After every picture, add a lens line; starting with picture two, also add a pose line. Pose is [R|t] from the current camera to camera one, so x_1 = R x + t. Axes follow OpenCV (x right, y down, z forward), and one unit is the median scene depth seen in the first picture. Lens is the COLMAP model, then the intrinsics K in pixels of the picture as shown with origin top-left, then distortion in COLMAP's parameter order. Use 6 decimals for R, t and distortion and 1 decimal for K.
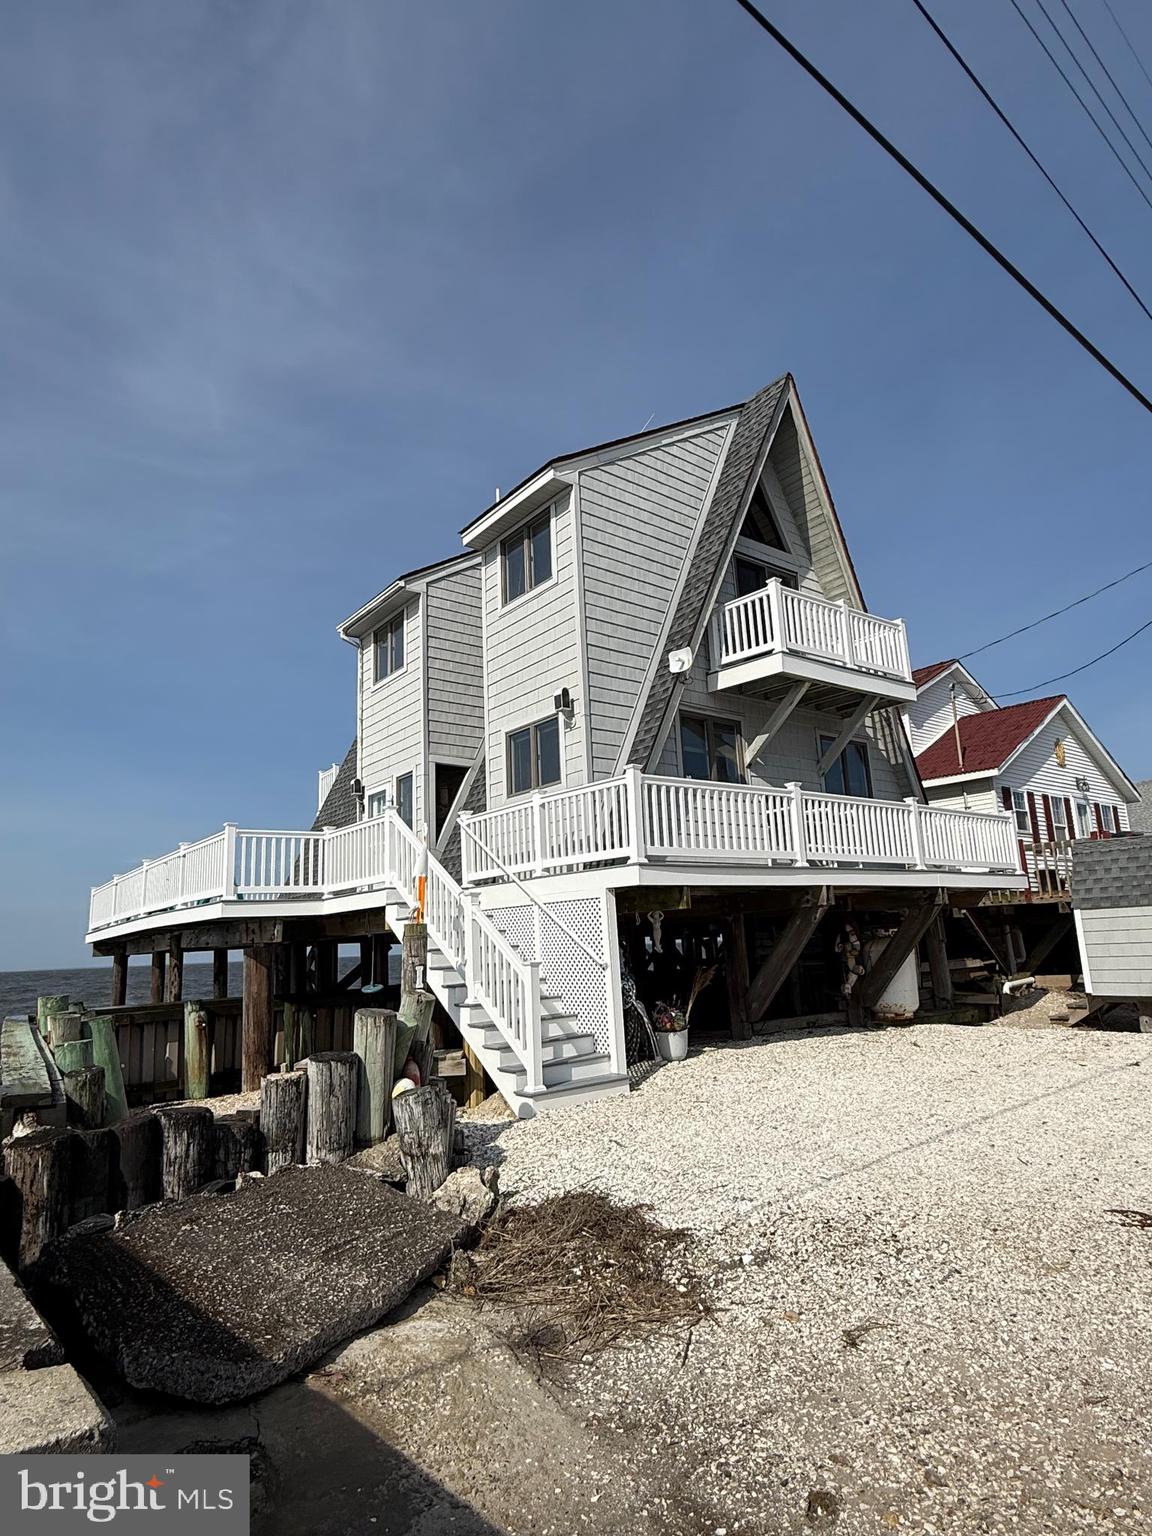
lens RADIAL K [[838.4, 0, 577.0], [0, 838.4, 768.7], [0, 0, 1]] dist [0.015336, -0.001372]
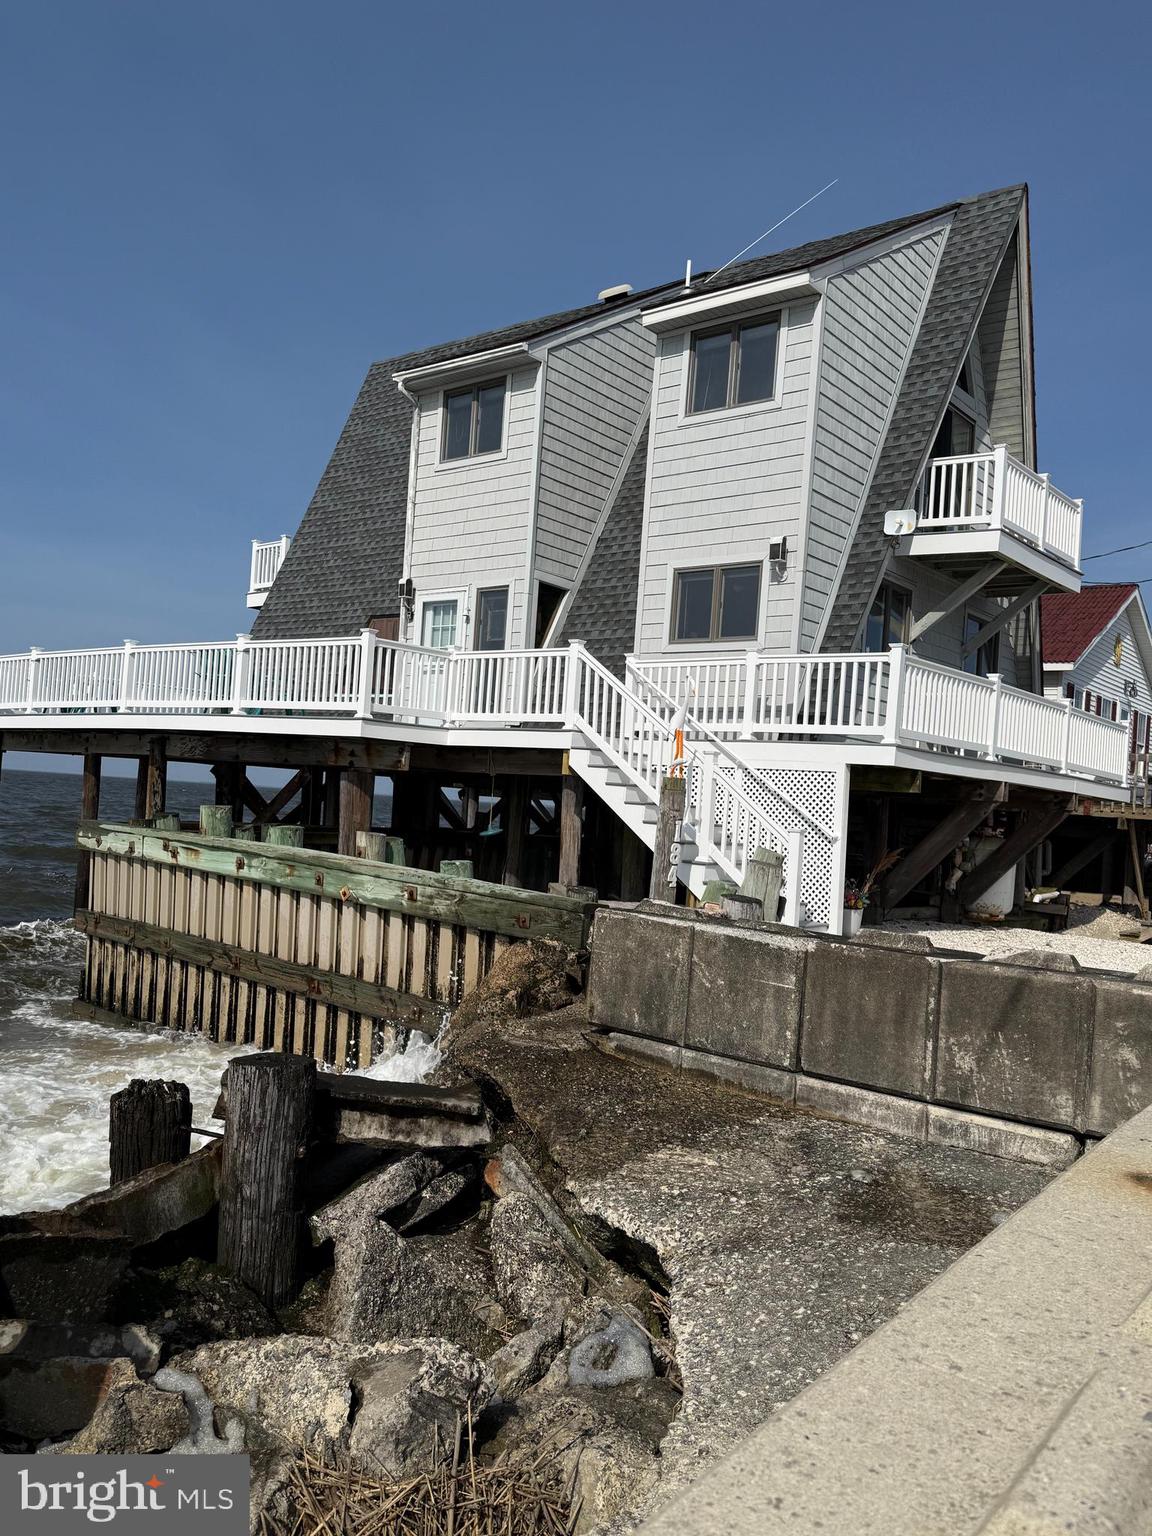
lens RADIAL K [[1177.1, 0, 574.7], [0, 1177.1, 773.0], [0, 0, 1]] dist [0.046484, -0.040887]
pose [[0.970583, 0.114491, 0.211803, -0.400696], [-0.150407, 0.975250, 0.162064, -0.016496], [-0.188006, -0.189153, 0.963781, -0.195969]]
